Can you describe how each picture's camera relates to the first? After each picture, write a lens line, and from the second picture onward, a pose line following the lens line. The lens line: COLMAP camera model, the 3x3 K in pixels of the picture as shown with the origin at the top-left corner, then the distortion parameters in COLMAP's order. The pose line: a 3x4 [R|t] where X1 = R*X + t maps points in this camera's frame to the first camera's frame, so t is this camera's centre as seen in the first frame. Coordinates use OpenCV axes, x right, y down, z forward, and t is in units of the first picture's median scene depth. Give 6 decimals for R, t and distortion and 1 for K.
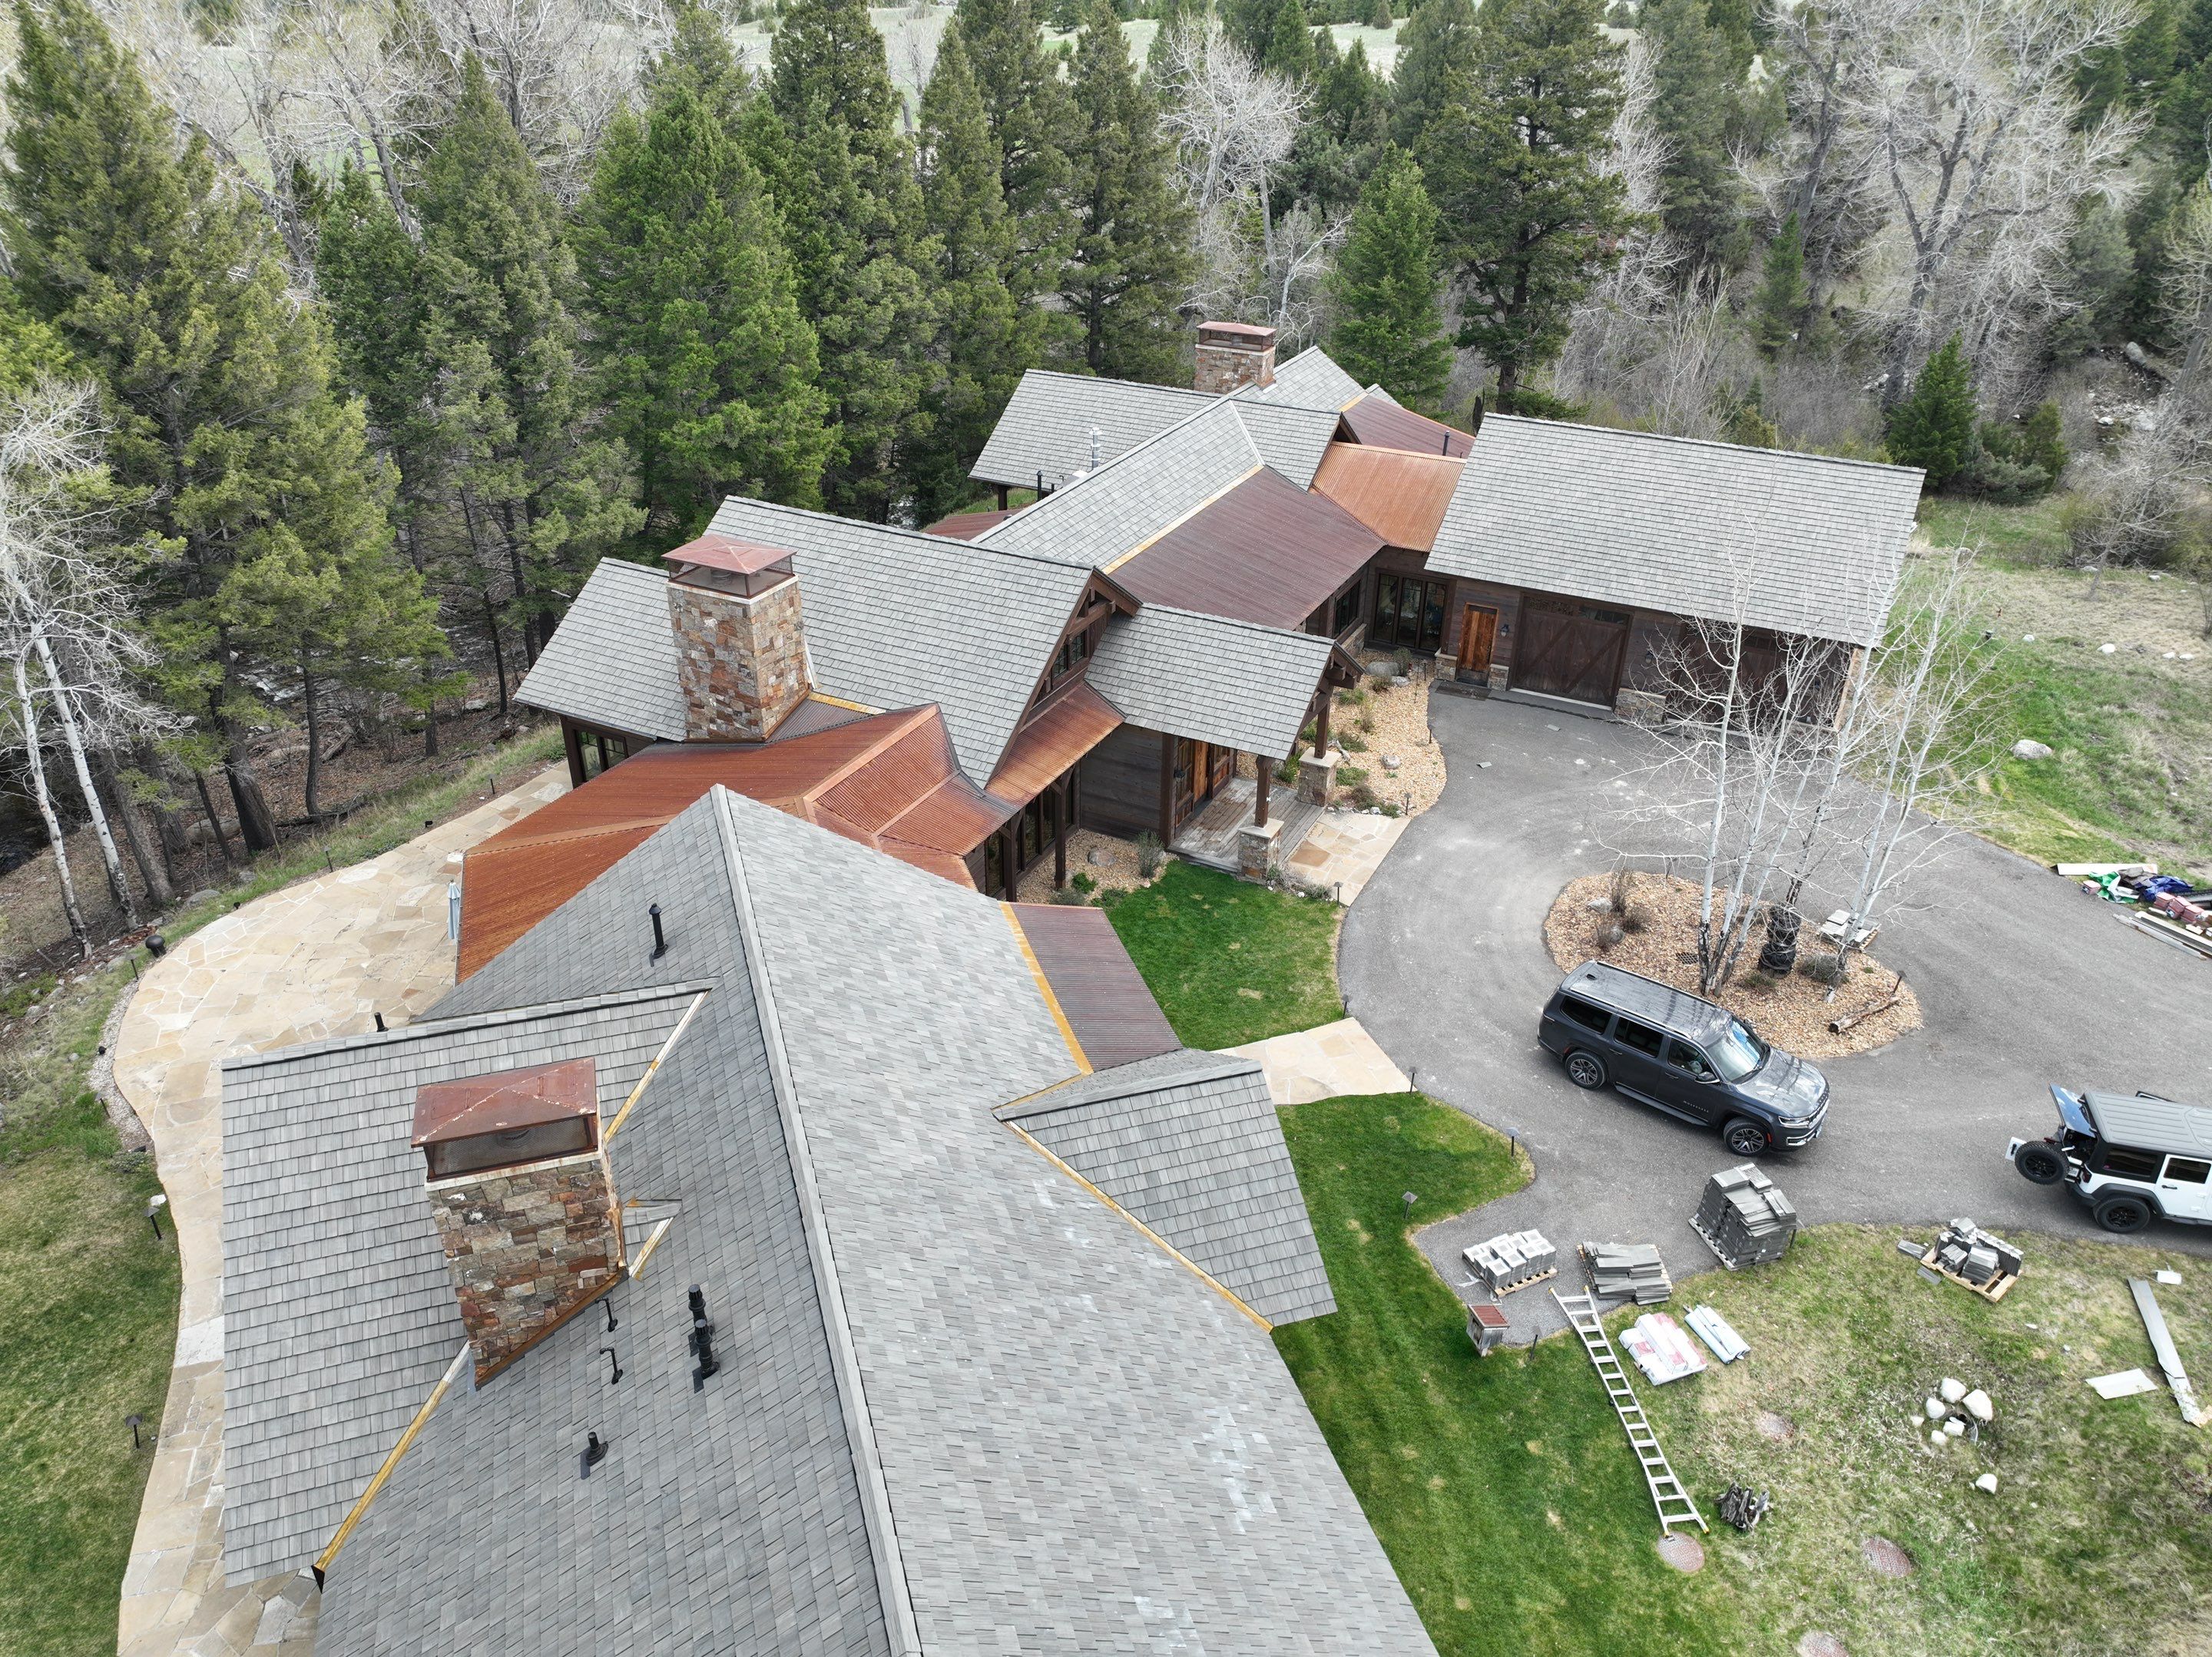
lens RADIAL K [[1553.3, 0, 1099.2], [0, 1553.3, 827.0], [0, 0, 1]] dist [0.004756, 0.008188]
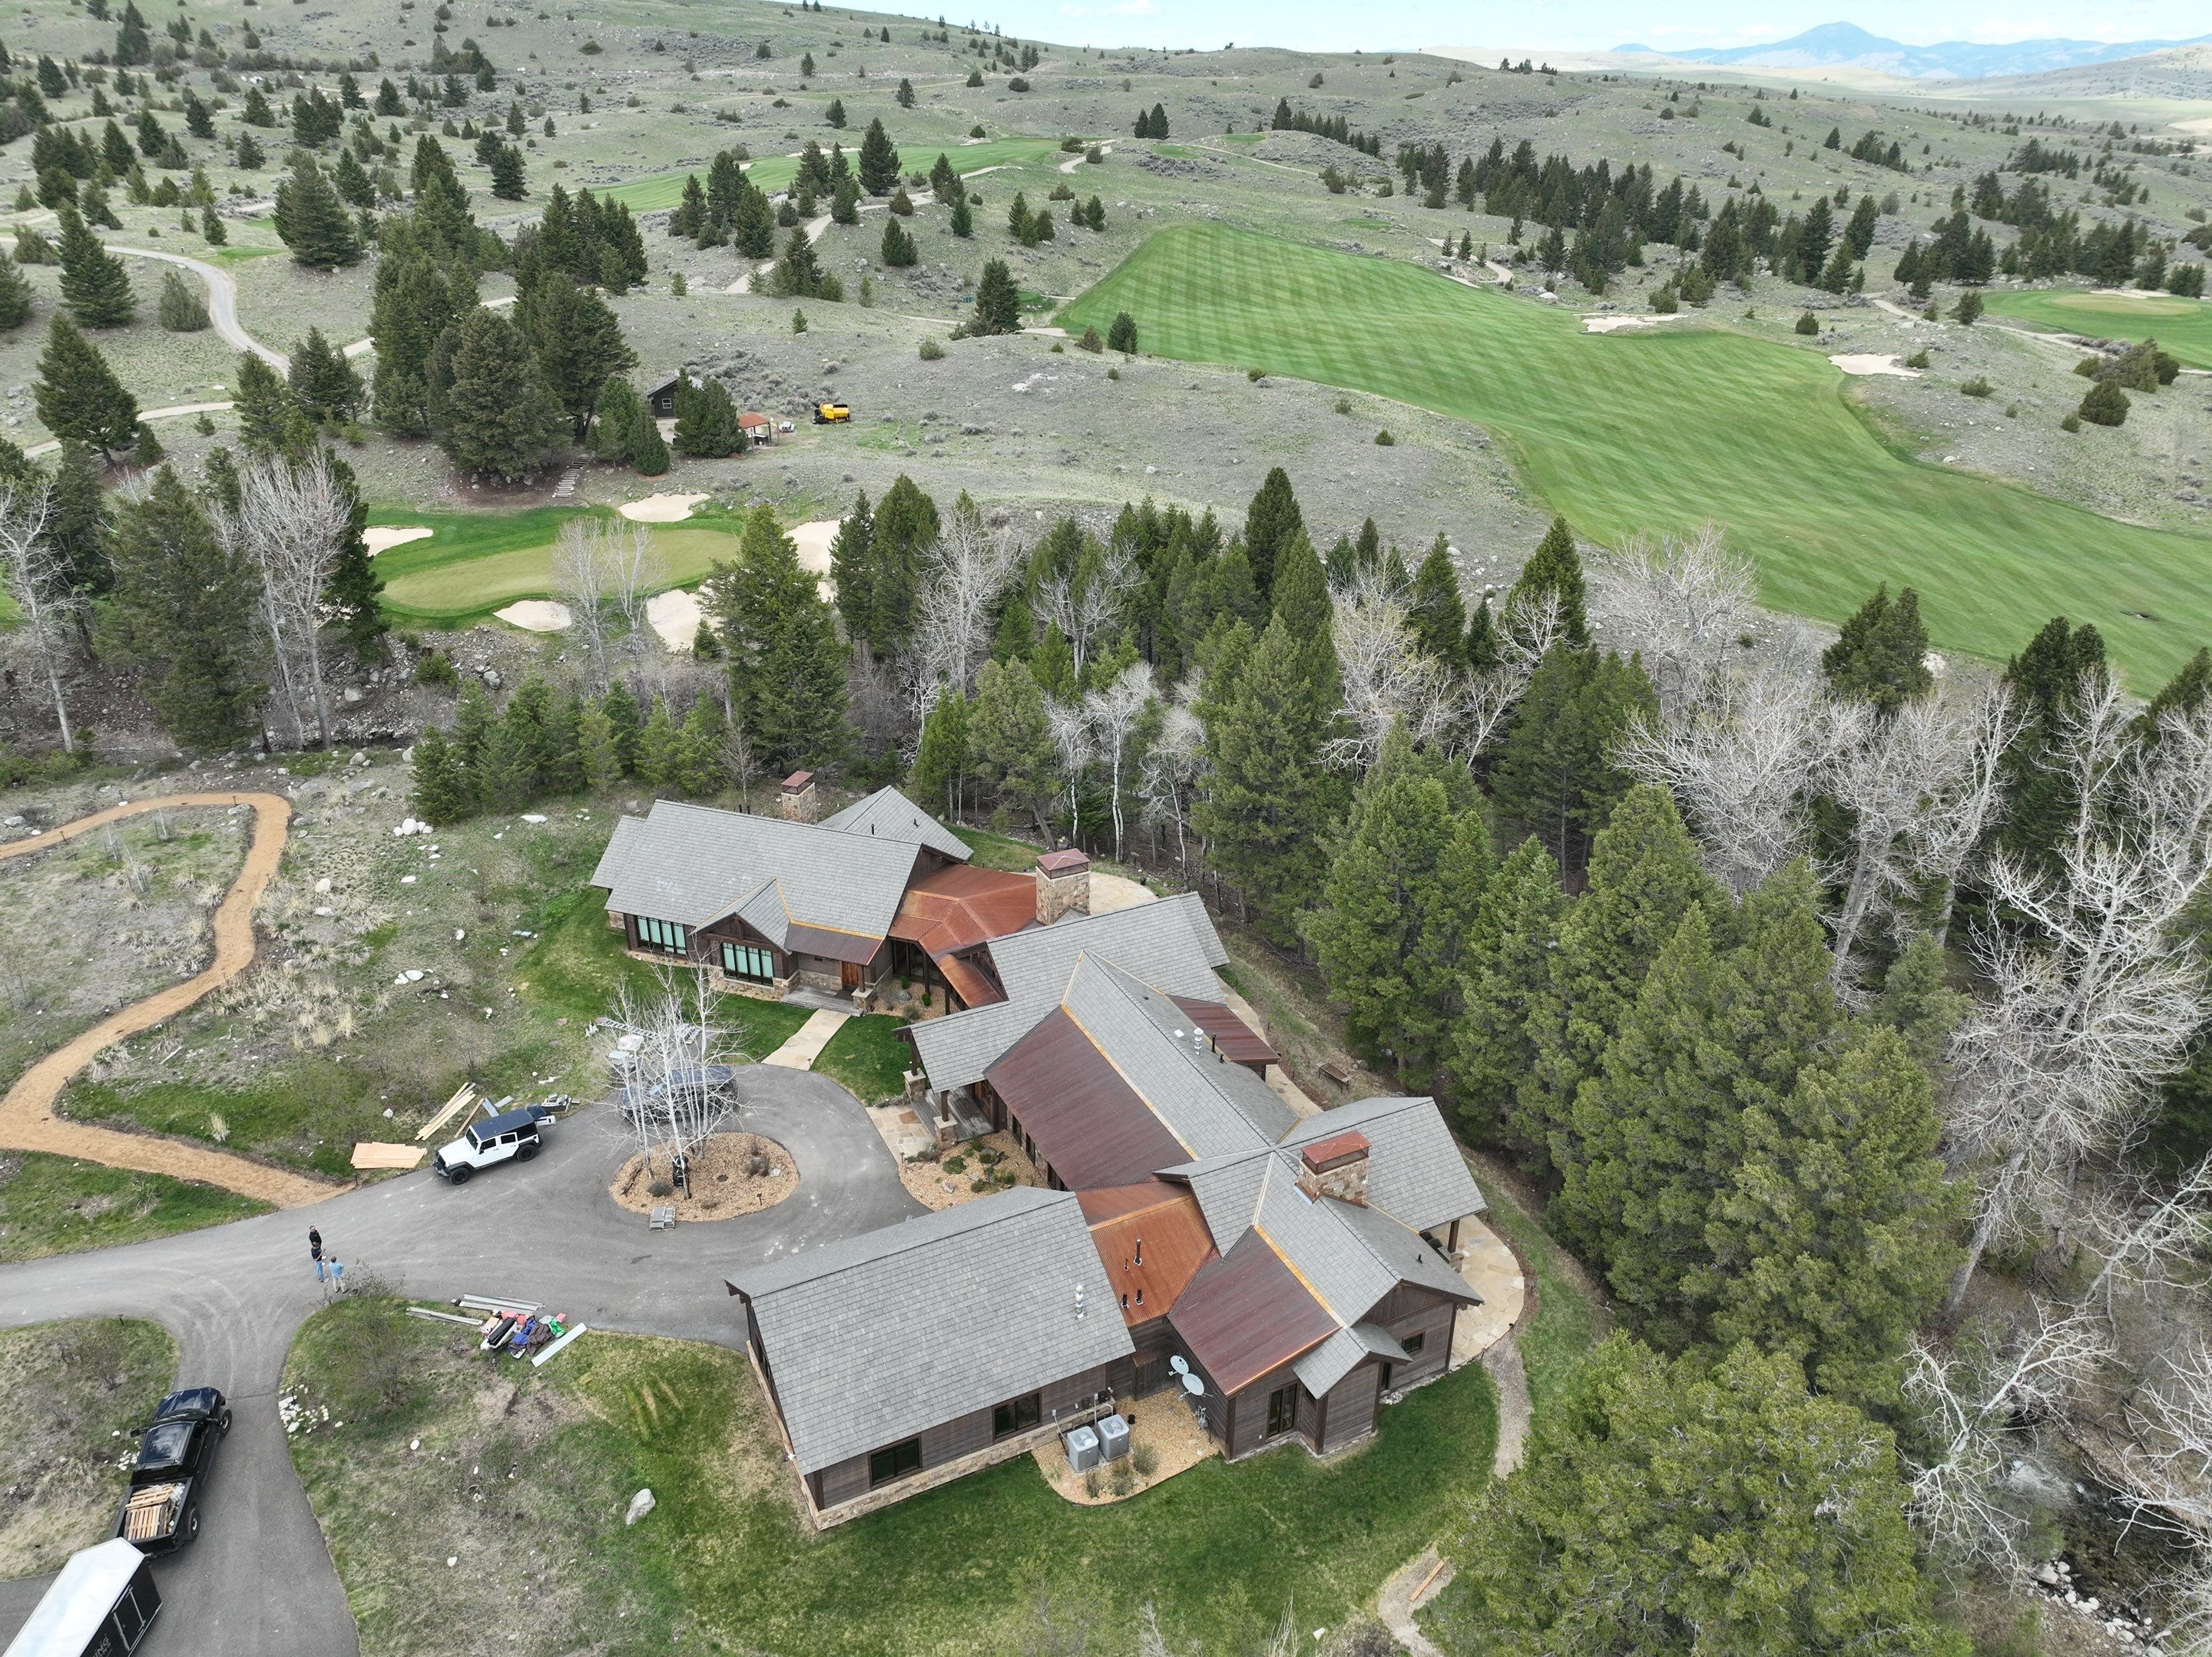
lens RADIAL K [[1553.3, 0, 1099.2], [0, 1553.3, 827.0], [0, 0, 1]] dist [0.004756, 0.008188]
pose [[-0.588598, 0.344075, -0.731550, 1.321922], [-0.413009, 0.649922, 0.637986, -1.588570], [0.694965, 0.677653, -0.240436, 1.429322]]
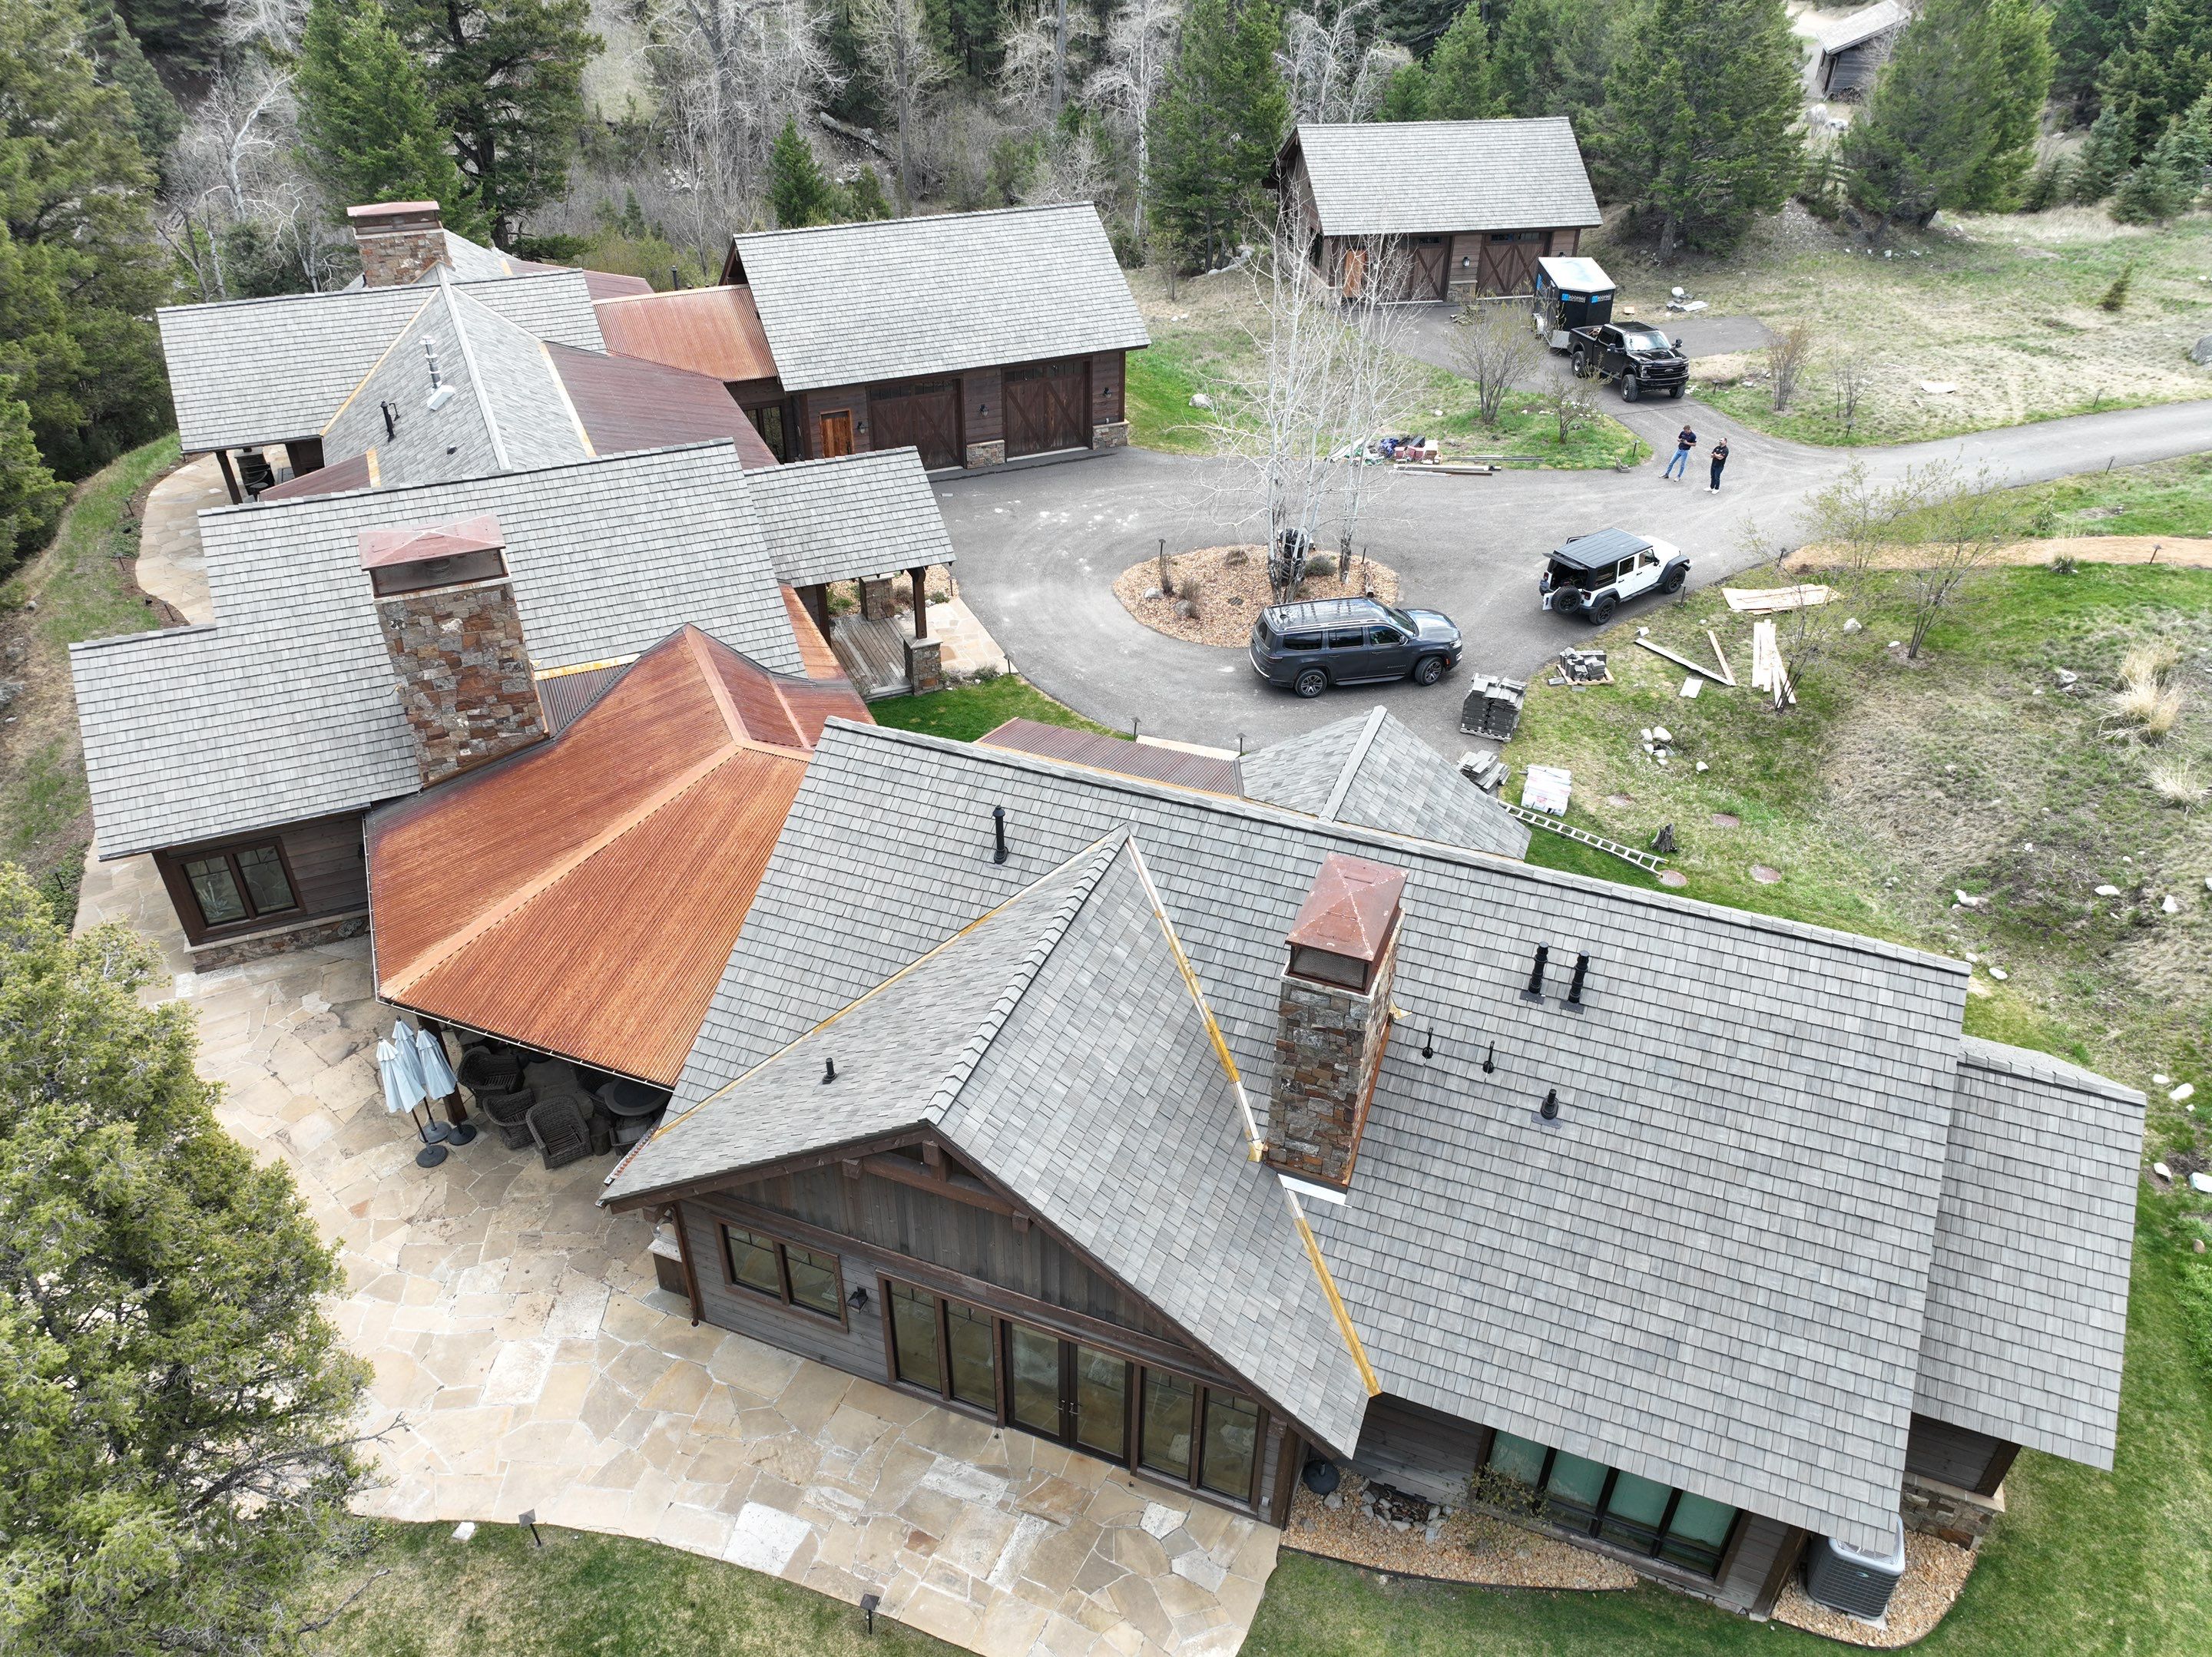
lens RADIAL K [[1554.7, 0, 1100.0], [0, 1554.7, 827.5], [0, 0, 1]] dist [-0.003151, 0.021372]
pose [[0.628583, -0.442829, 0.639364, -0.550015], [0.383838, 0.891618, 0.240178, -0.092406], [-0.676426, 0.094440, 0.730430, 0.160192]]
